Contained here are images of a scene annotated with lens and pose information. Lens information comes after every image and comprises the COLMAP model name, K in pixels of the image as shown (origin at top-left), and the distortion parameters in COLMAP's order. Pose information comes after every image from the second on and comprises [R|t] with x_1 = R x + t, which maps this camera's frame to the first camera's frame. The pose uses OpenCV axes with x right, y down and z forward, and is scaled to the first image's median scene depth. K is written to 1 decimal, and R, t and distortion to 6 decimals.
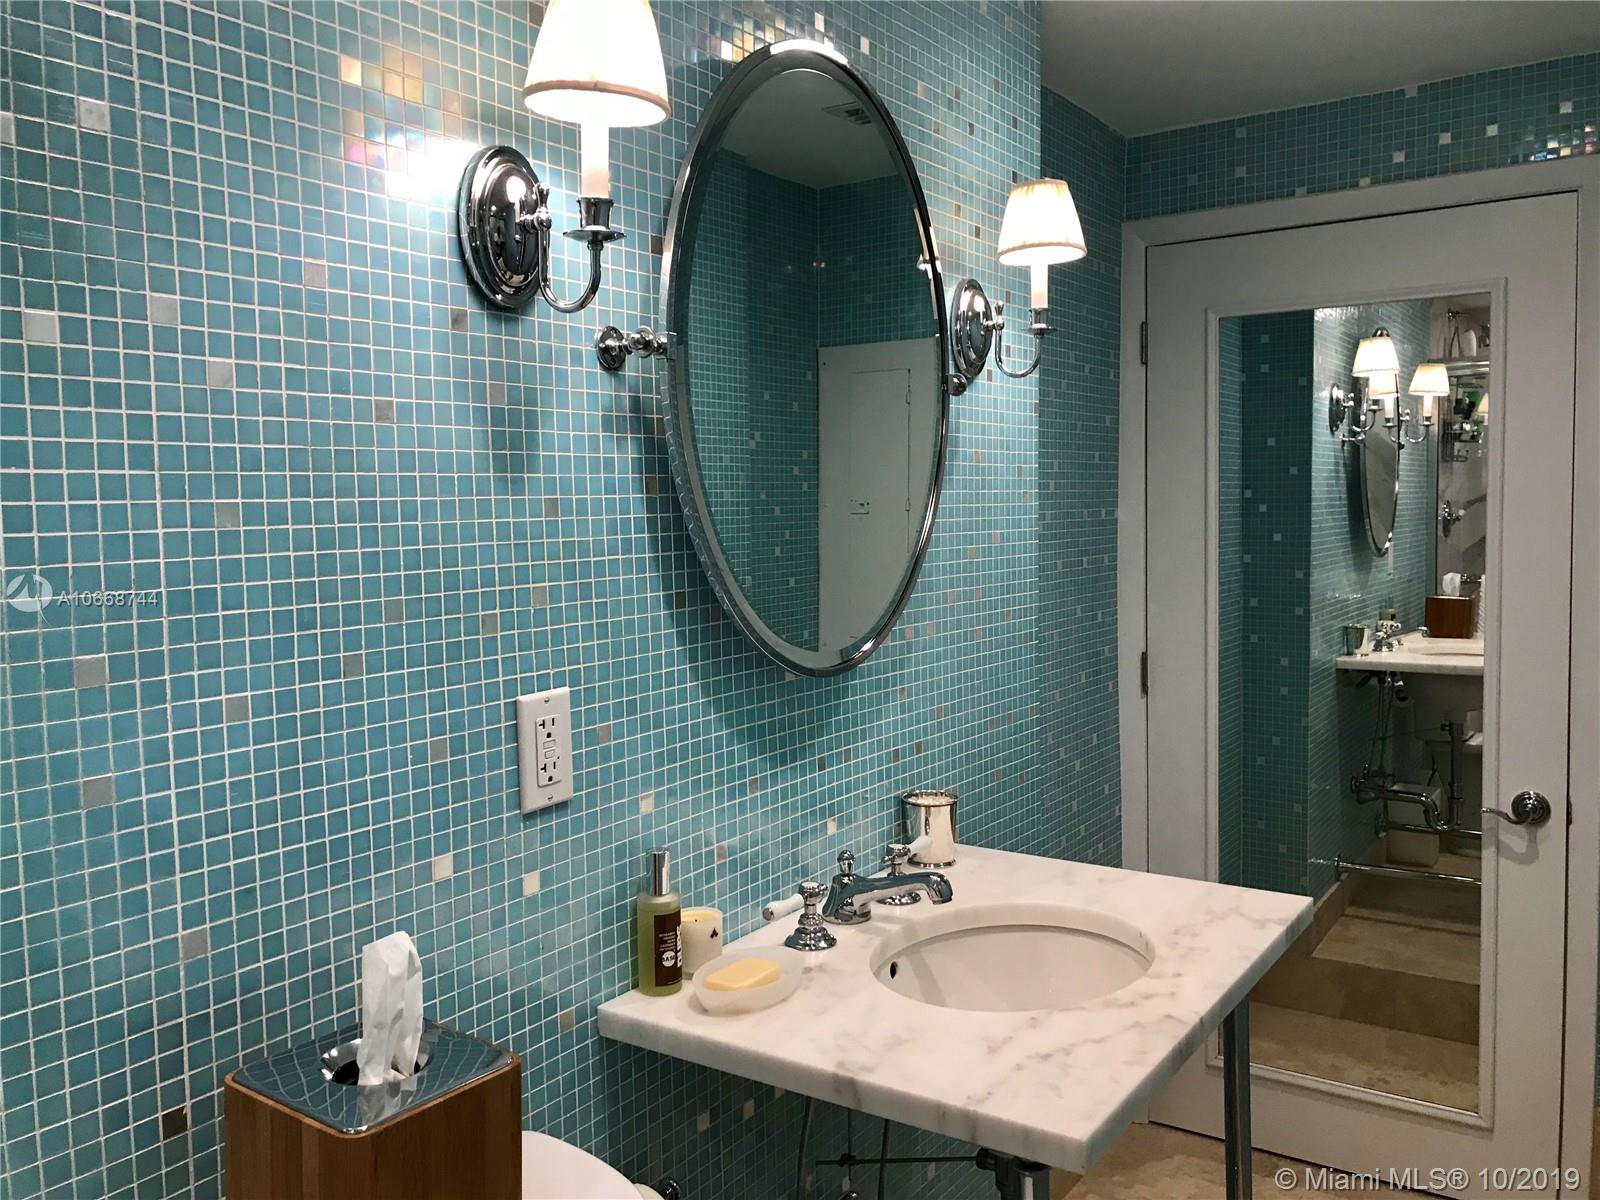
lens RADIAL K [[1386.5, 0, 800.0], [0, 1386.5, 600.0], [0, 0, 1]] dist [0.100651, -0.004530]
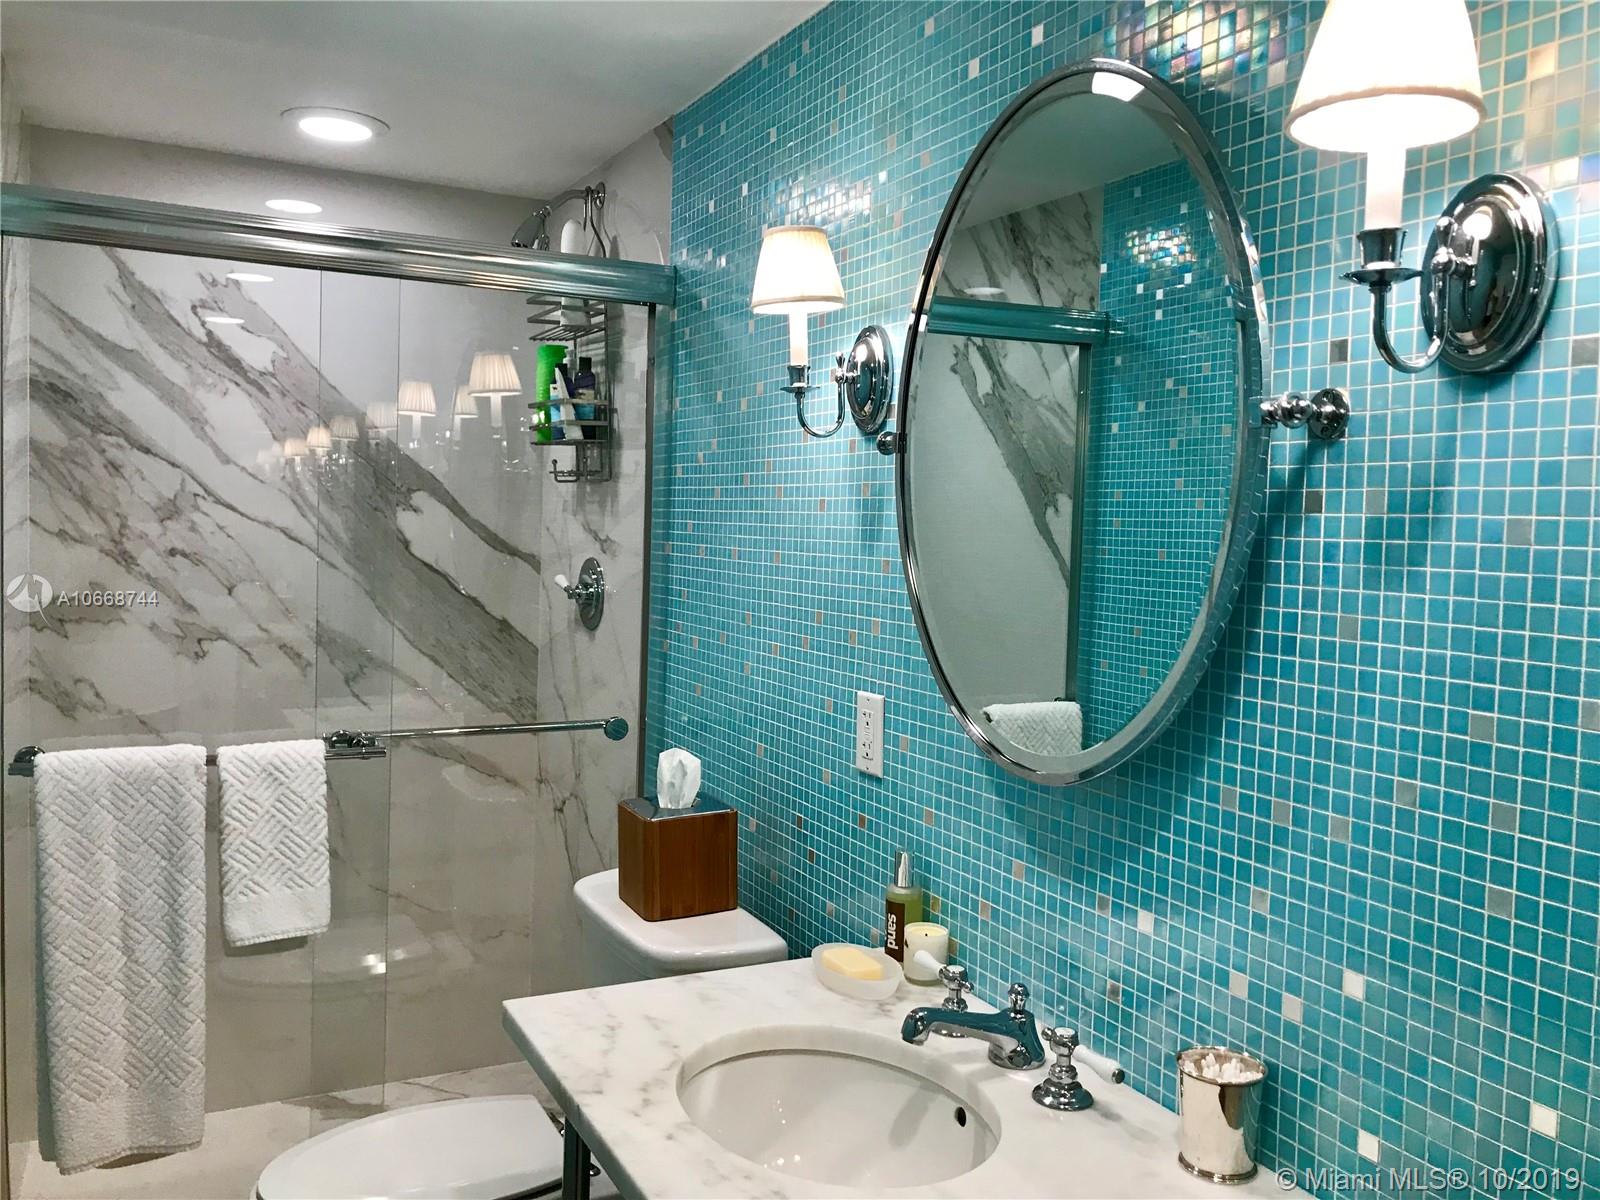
lens RADIAL K [[1292.0, 0, 800.0], [0, 1292.0, 600.0], [0, 0, 1]] dist [-0.002324, -0.003426]
pose [[-0.504450, 0.043901, -0.862324, 0.970312], [-0.093487, 0.990058, 0.105093, -0.158323], [0.858365, 0.133631, -0.495331, 1.541402]]
